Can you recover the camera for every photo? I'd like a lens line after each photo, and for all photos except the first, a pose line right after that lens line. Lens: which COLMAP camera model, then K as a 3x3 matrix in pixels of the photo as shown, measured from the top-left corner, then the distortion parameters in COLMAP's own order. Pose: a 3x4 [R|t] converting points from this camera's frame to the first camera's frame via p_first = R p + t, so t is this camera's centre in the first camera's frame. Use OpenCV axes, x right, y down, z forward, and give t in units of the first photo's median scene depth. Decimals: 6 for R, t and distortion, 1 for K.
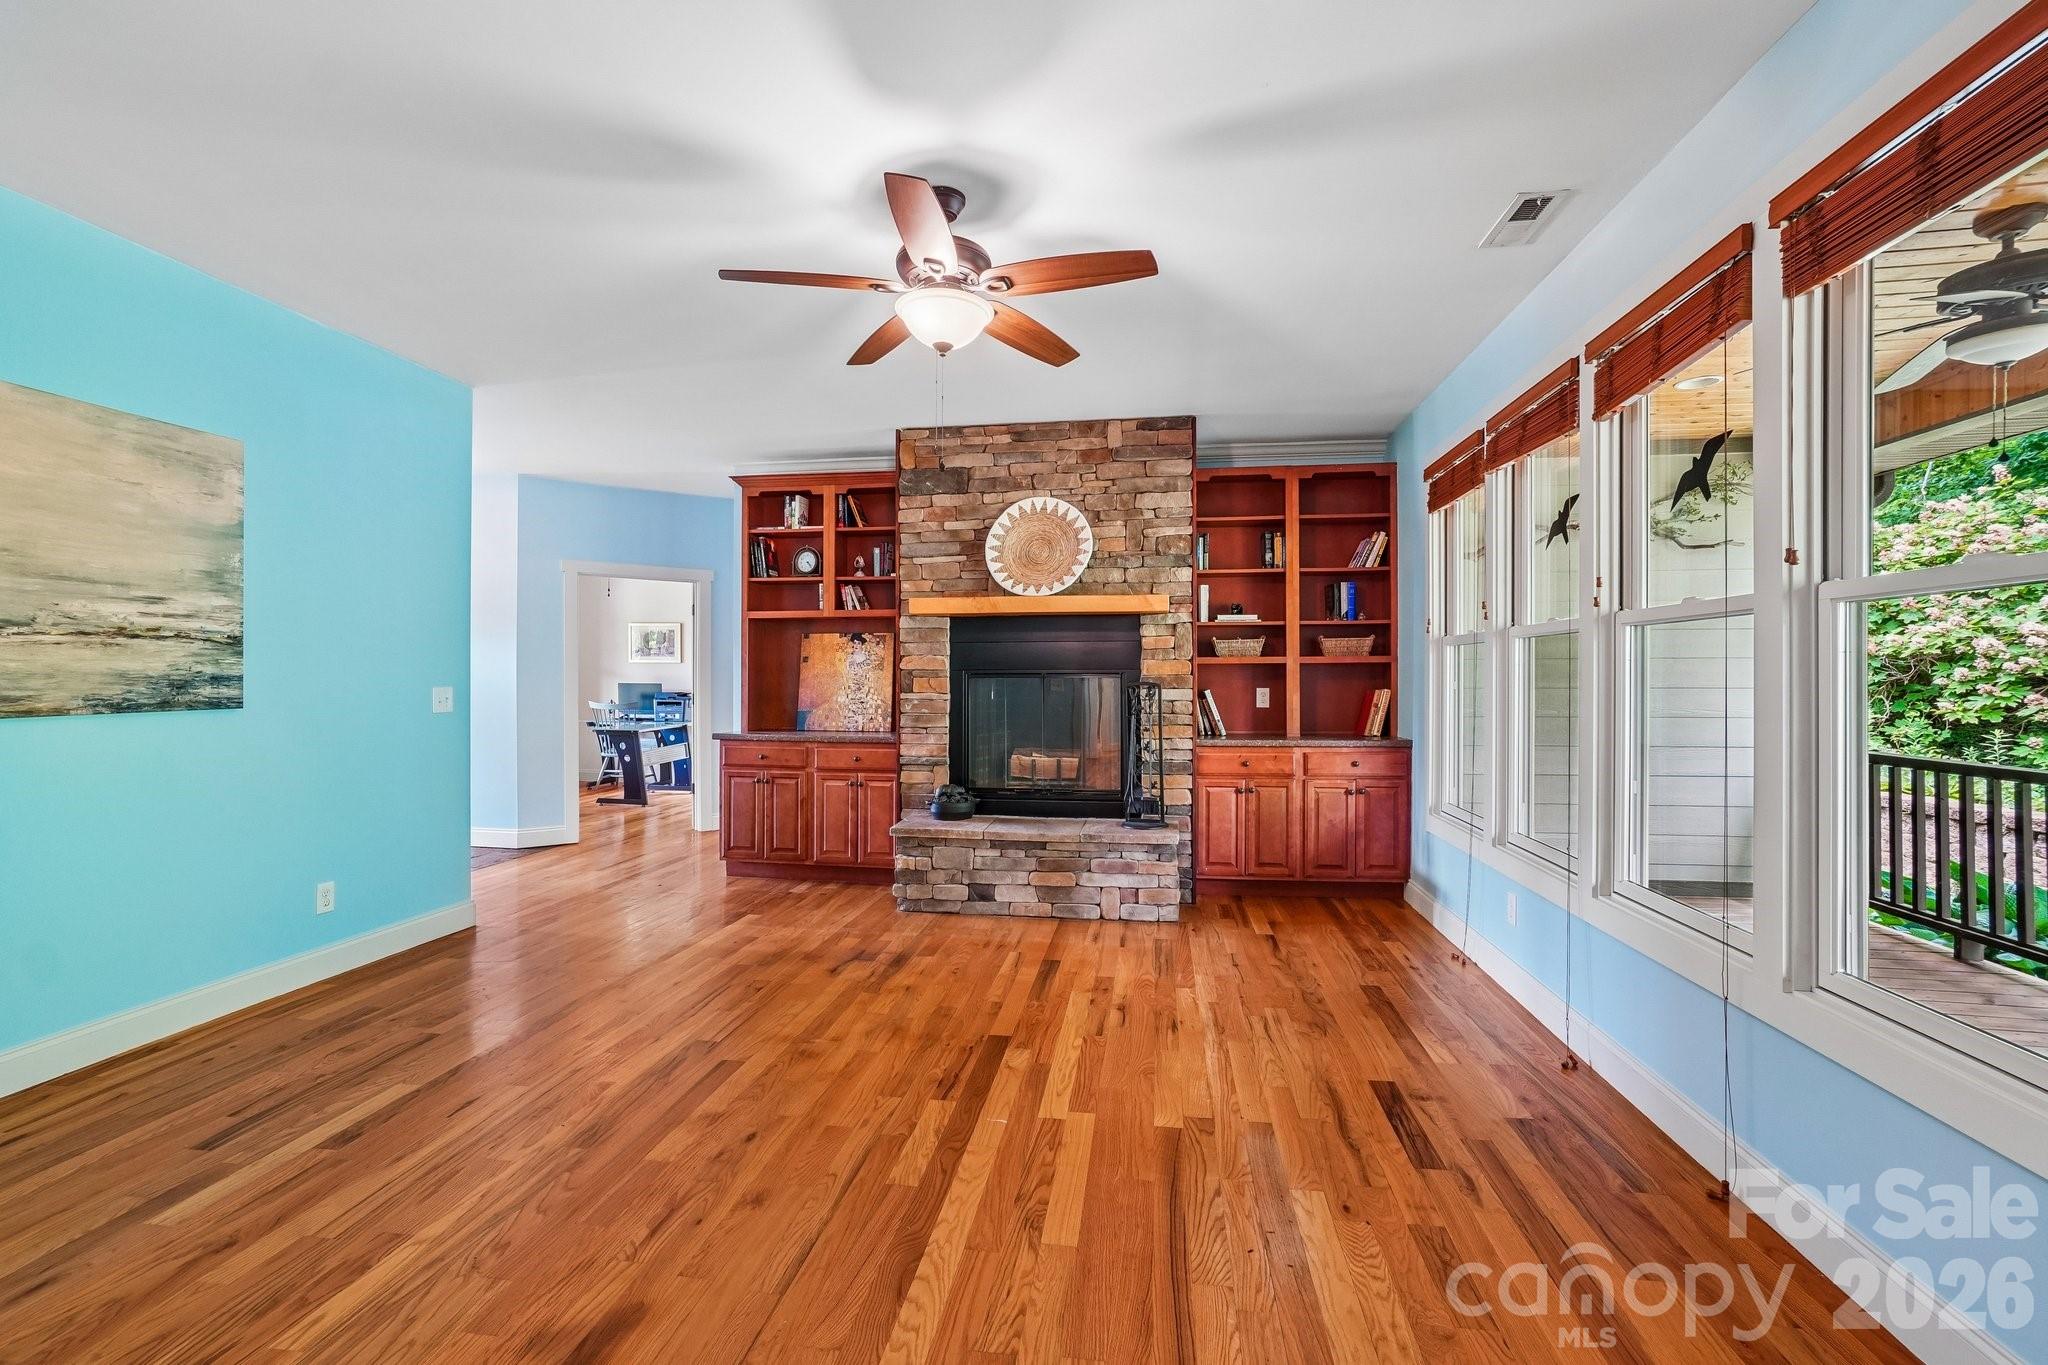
lens RADIAL K [[920.5, 0, 1024.0], [0, 920.5, 682.5], [0, 0, 1]] dist [-0.017726, 0.023457]
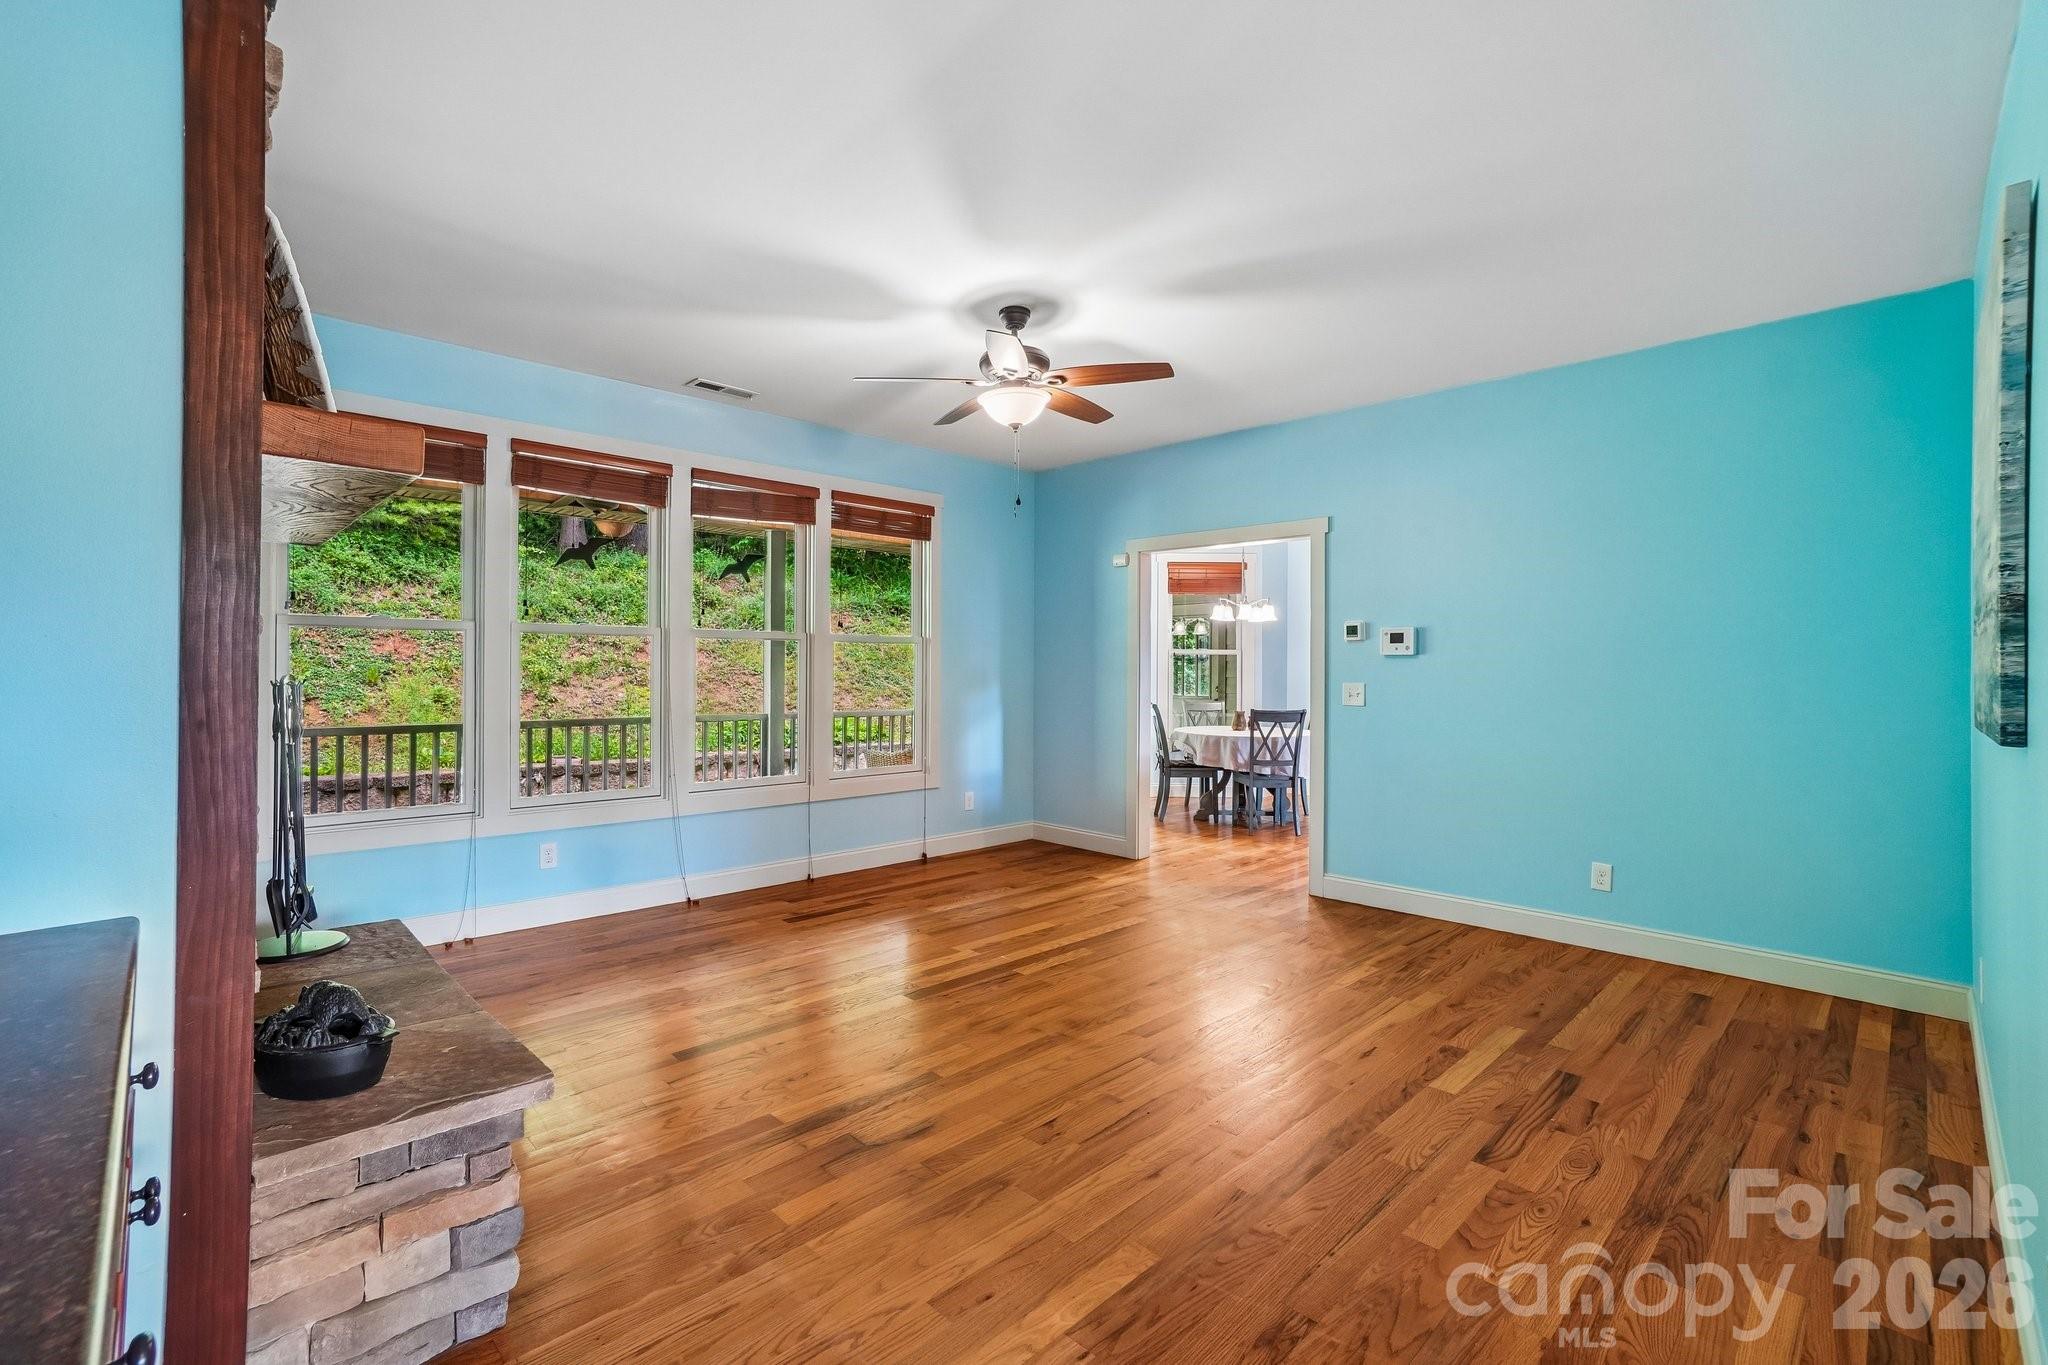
lens RADIAL K [[920.5, 0, 1024.0], [0, 920.5, 682.5], [0, 0, 1]] dist [-0.017726, 0.023457]
pose [[-0.807264, -0.013386, 0.590038, -0.951796], [-0.004455, 0.999852, 0.016587, -0.007585], [-0.590173, 0.010761, -0.807205, 2.210818]]
